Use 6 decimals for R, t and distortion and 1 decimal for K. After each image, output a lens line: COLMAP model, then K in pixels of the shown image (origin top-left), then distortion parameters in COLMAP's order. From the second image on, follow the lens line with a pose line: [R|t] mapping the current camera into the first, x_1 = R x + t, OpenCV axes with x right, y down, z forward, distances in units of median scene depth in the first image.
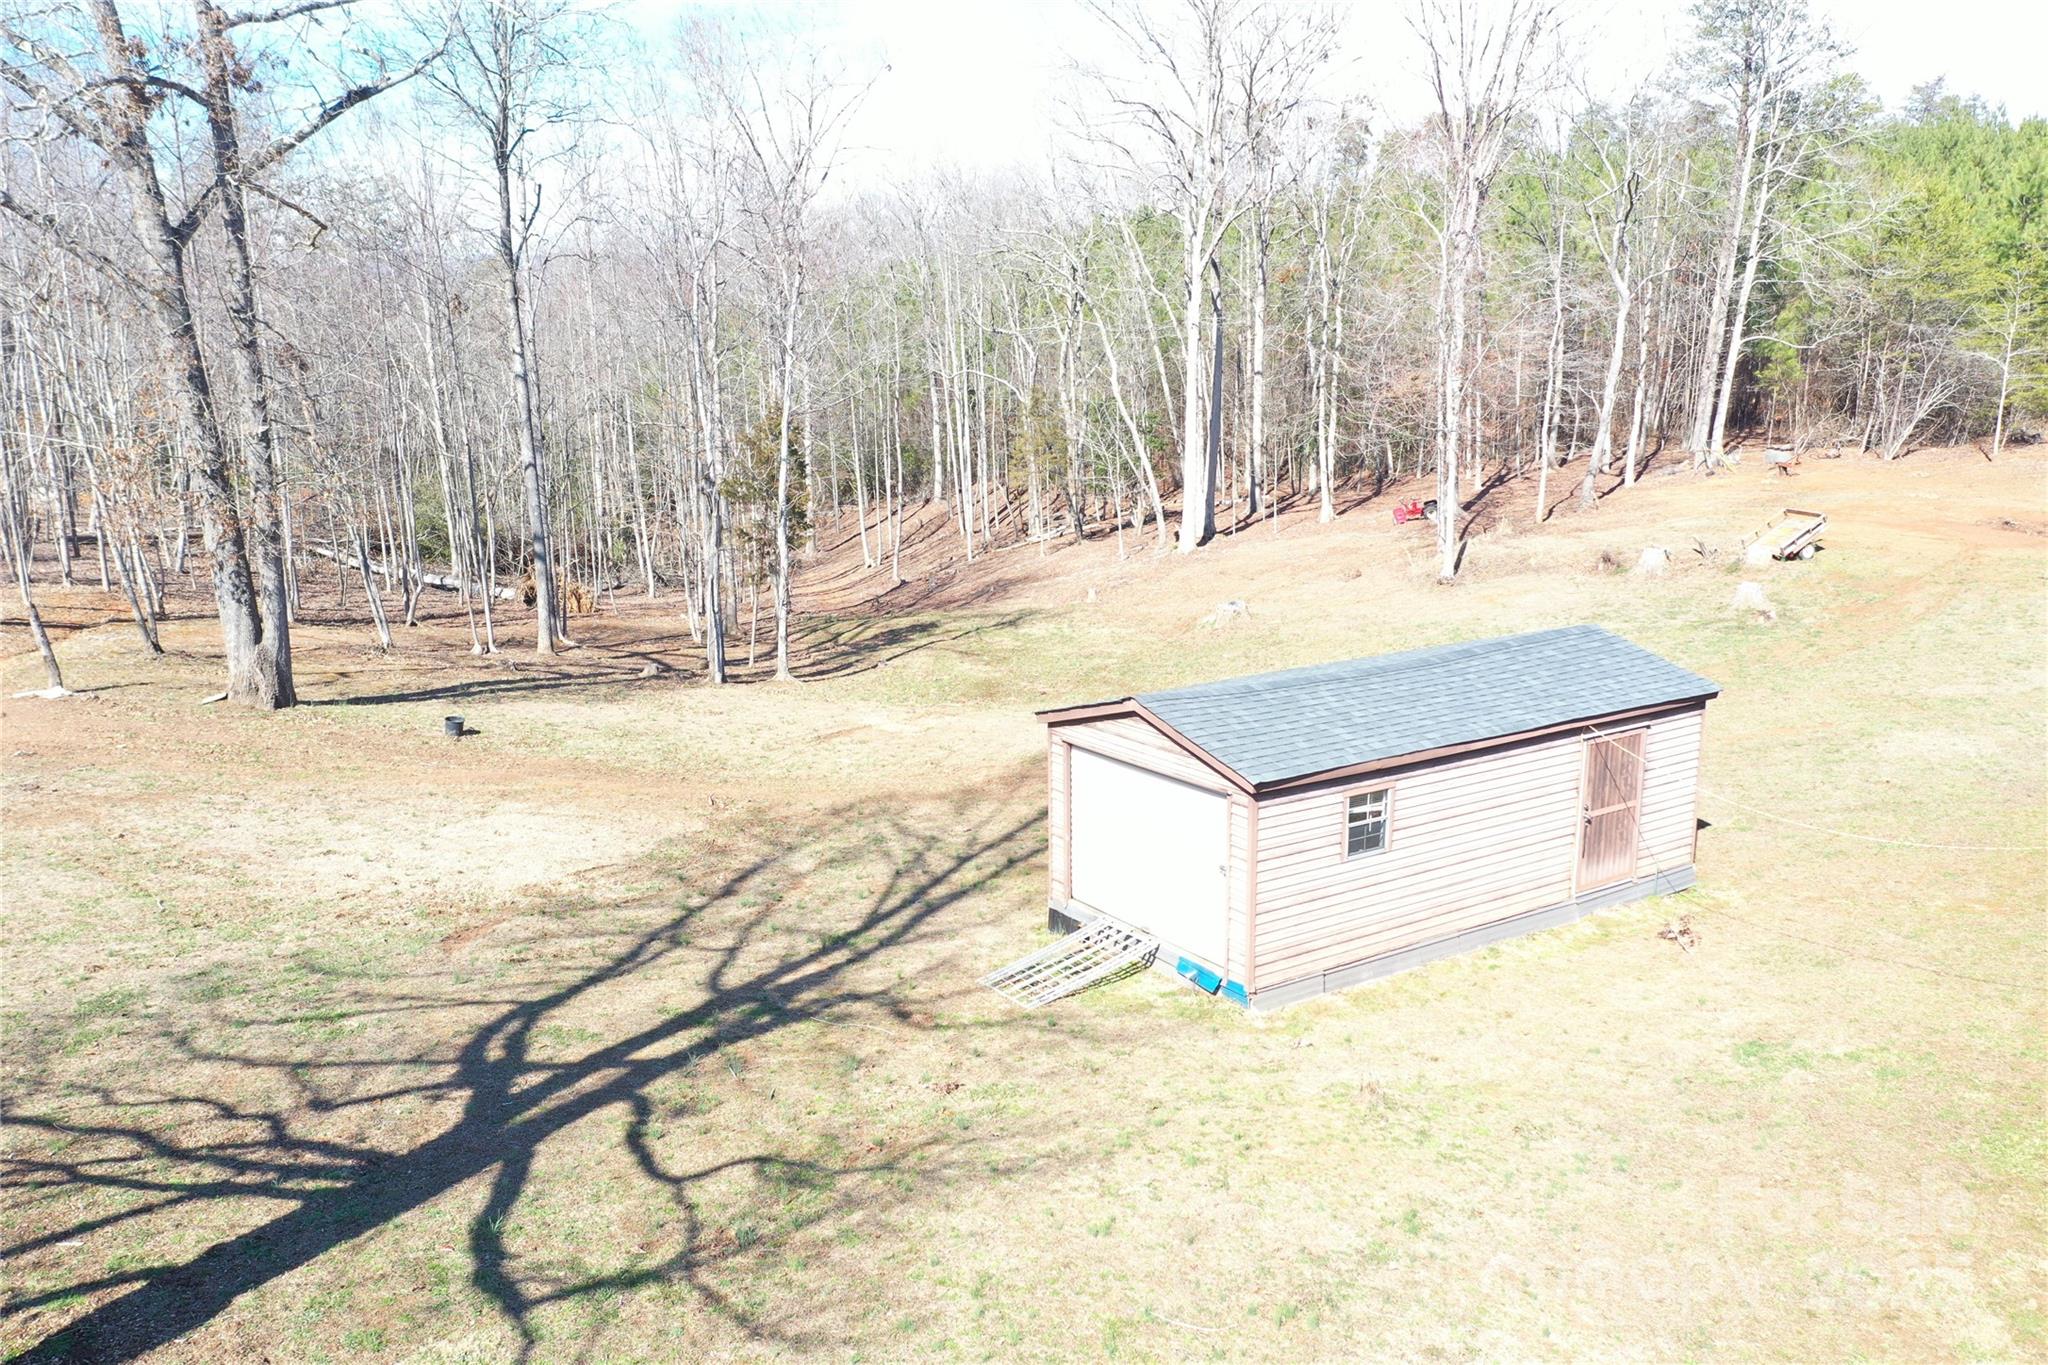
lens RADIAL K [[1672.7, 0, 1035.9], [0, 1672.7, 681.9], [0, 0, 1]] dist [0.020528, -0.014075]
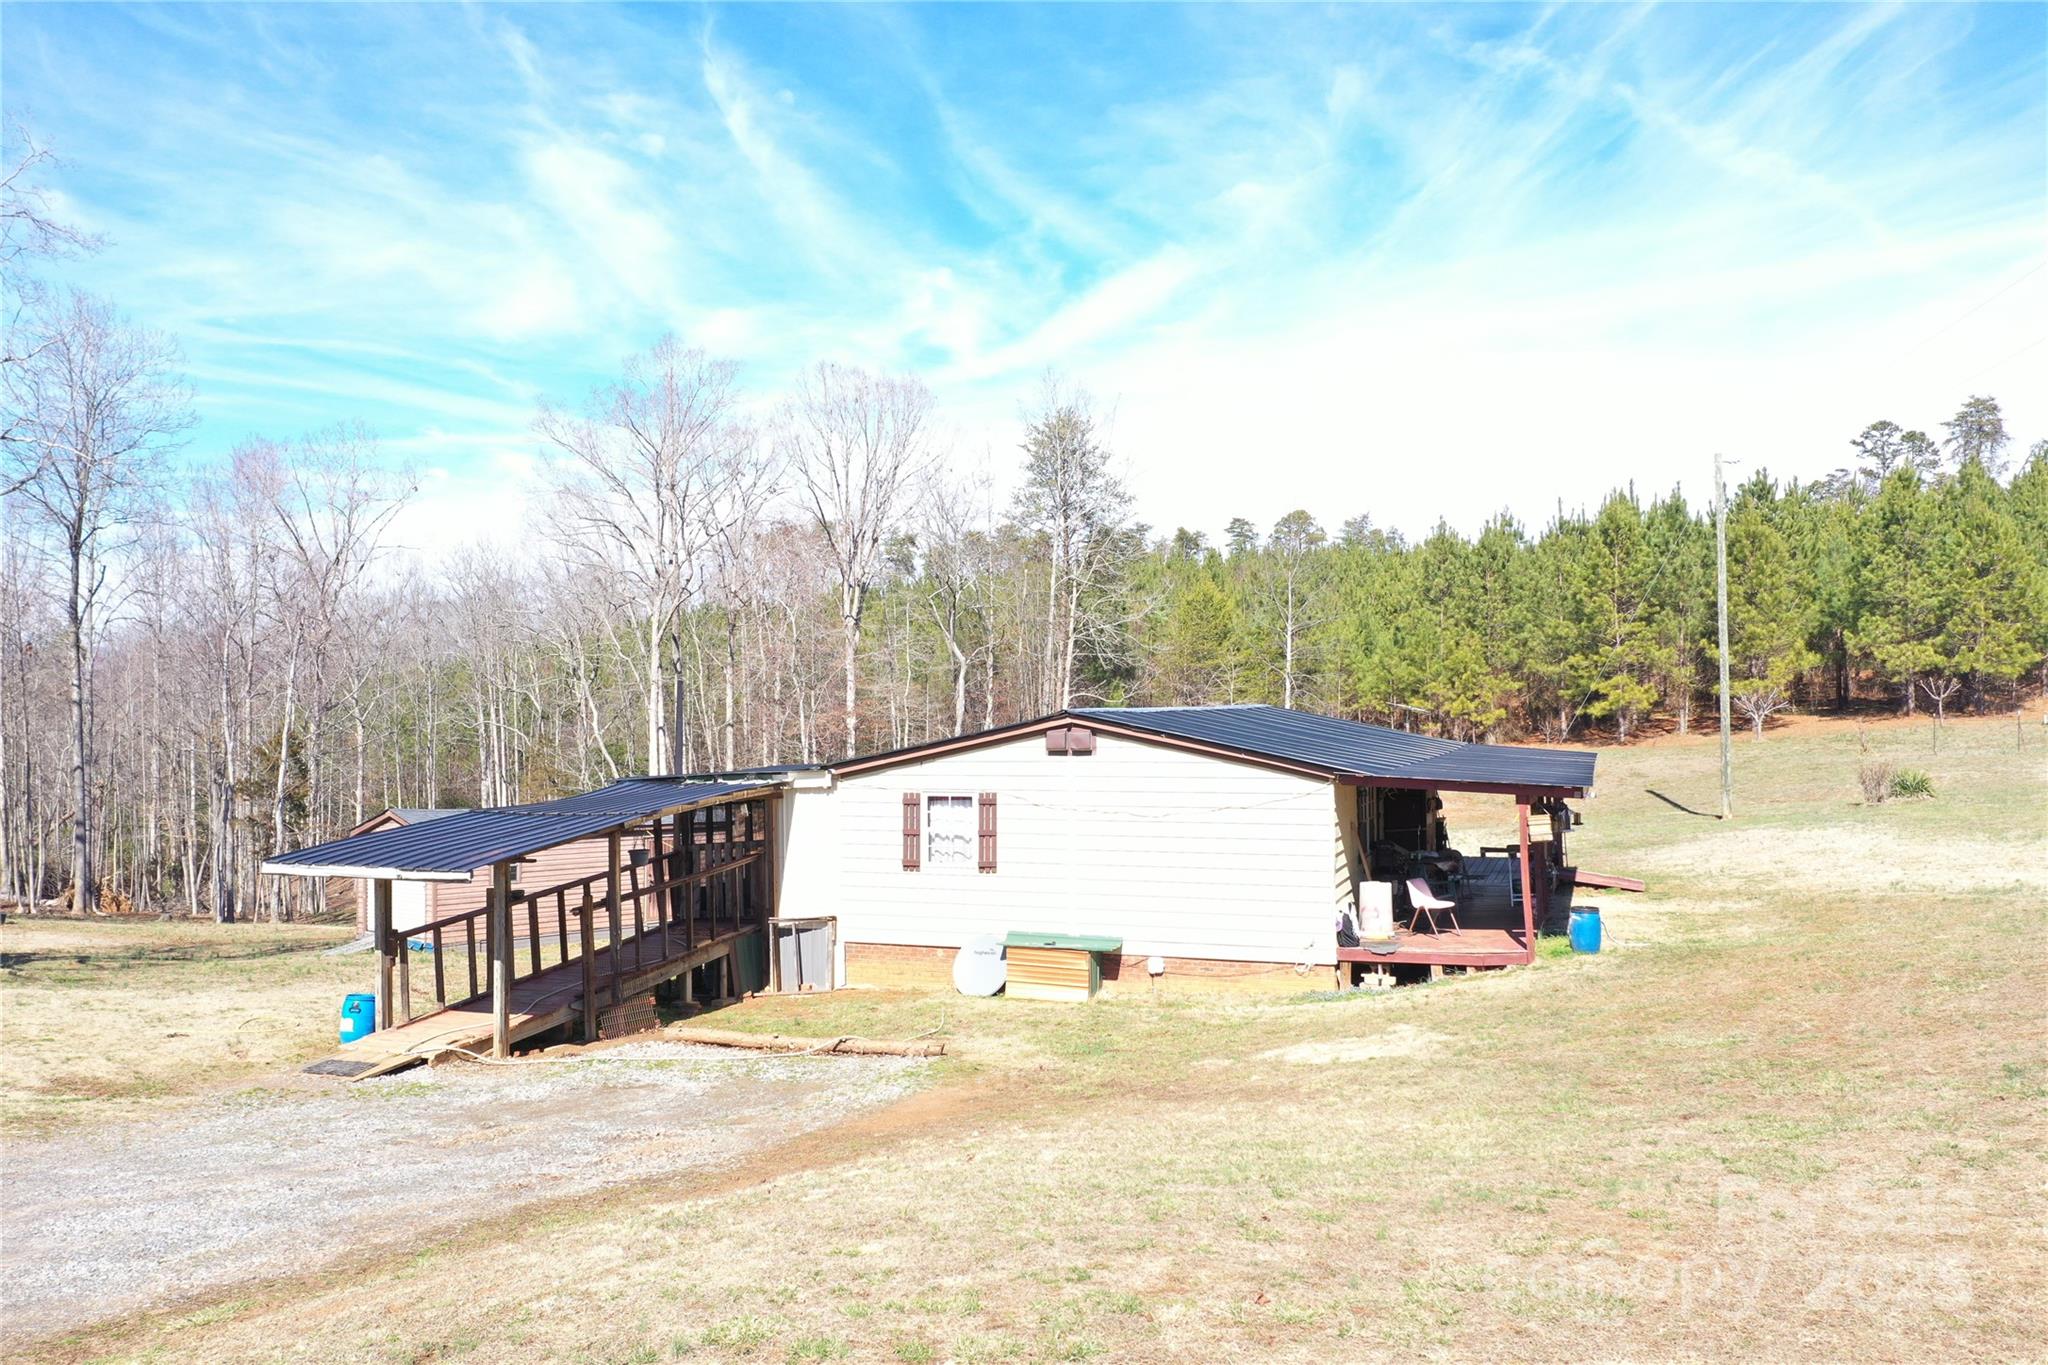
lens RADIAL K [[1672.7, 0, 1013.4], [0, 1672.7, 673.7], [0, 0, 1]] dist [0.020528, -0.014075]
pose [[0.978705, 0.006755, 0.205159, 0.139726], [0.042002, 0.971721, -0.232366, 0.129844], [-0.200927, 0.236035, 0.950745, -0.403490]]
